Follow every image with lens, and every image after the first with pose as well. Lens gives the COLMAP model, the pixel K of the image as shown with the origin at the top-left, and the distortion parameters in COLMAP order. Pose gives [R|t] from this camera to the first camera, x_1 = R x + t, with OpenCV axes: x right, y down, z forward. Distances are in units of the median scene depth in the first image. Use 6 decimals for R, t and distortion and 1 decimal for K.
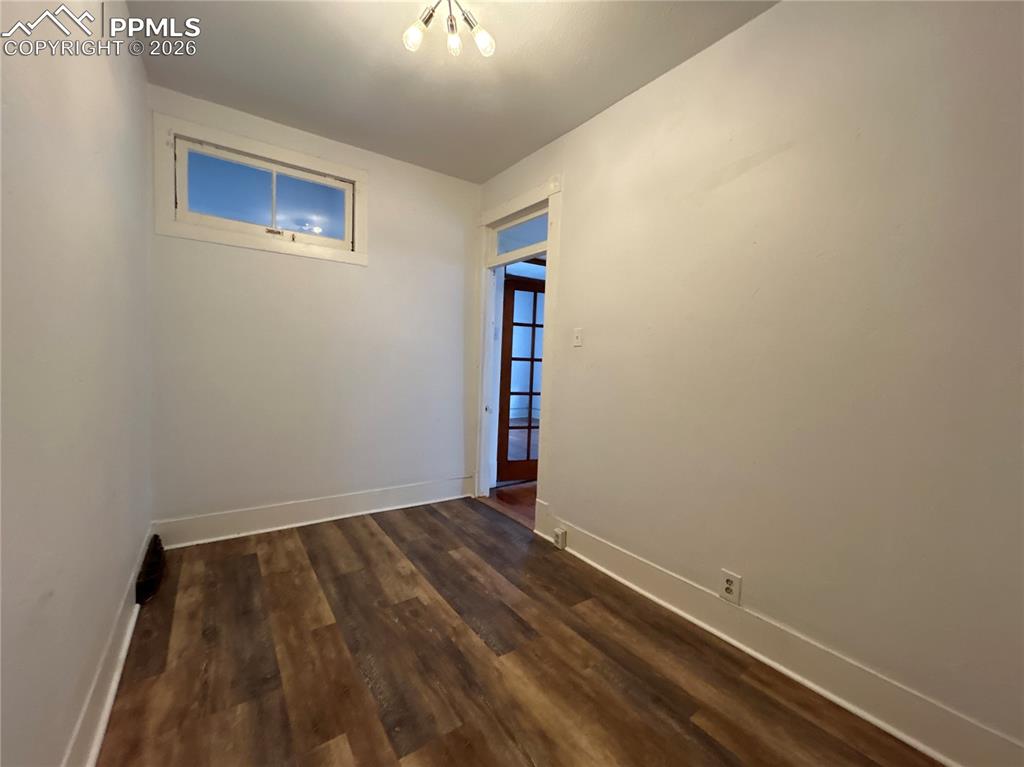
lens RADIAL K [[416.9, 0, 512.3], [0, 416.9, 383.0], [0, 0, 1]] dist [0.002632, -0.000769]
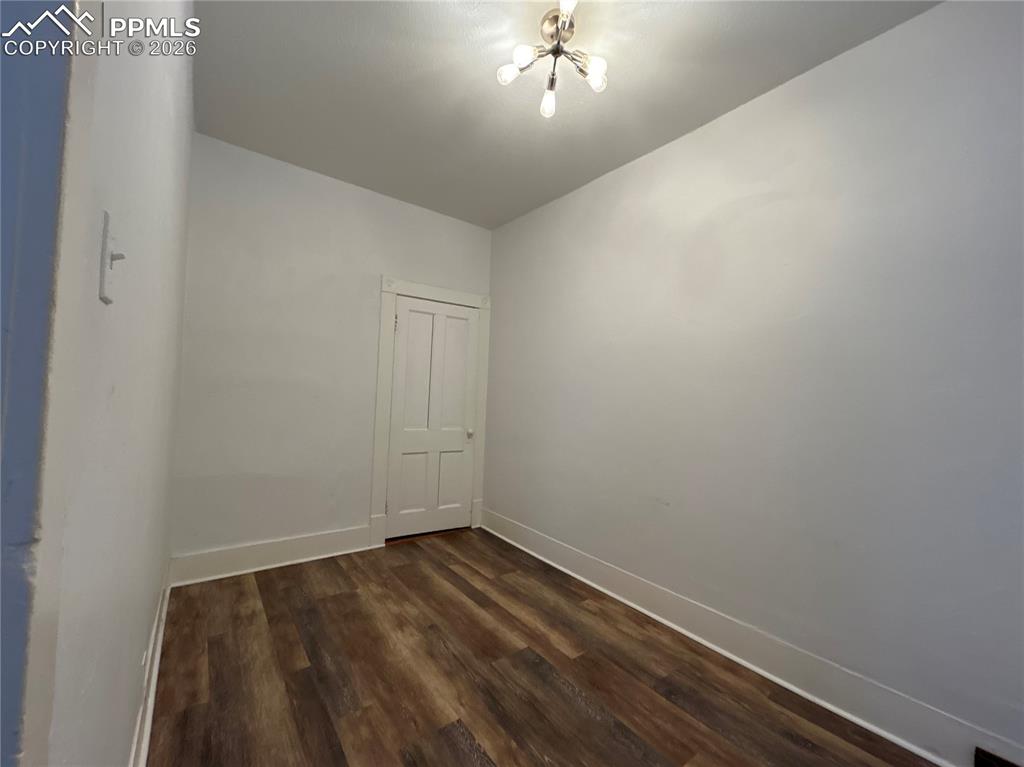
lens RADIAL K [[416.9, 0, 511.7], [0, 416.9, 382.9], [0, 0, 1]] dist [0.002632, -0.000769]
pose [[-0.996966, -0.073994, -0.024170, -0.076694], [-0.074746, 0.996695, 0.031824, -0.115440], [0.021735, 0.033534, -0.999201, 2.048333]]
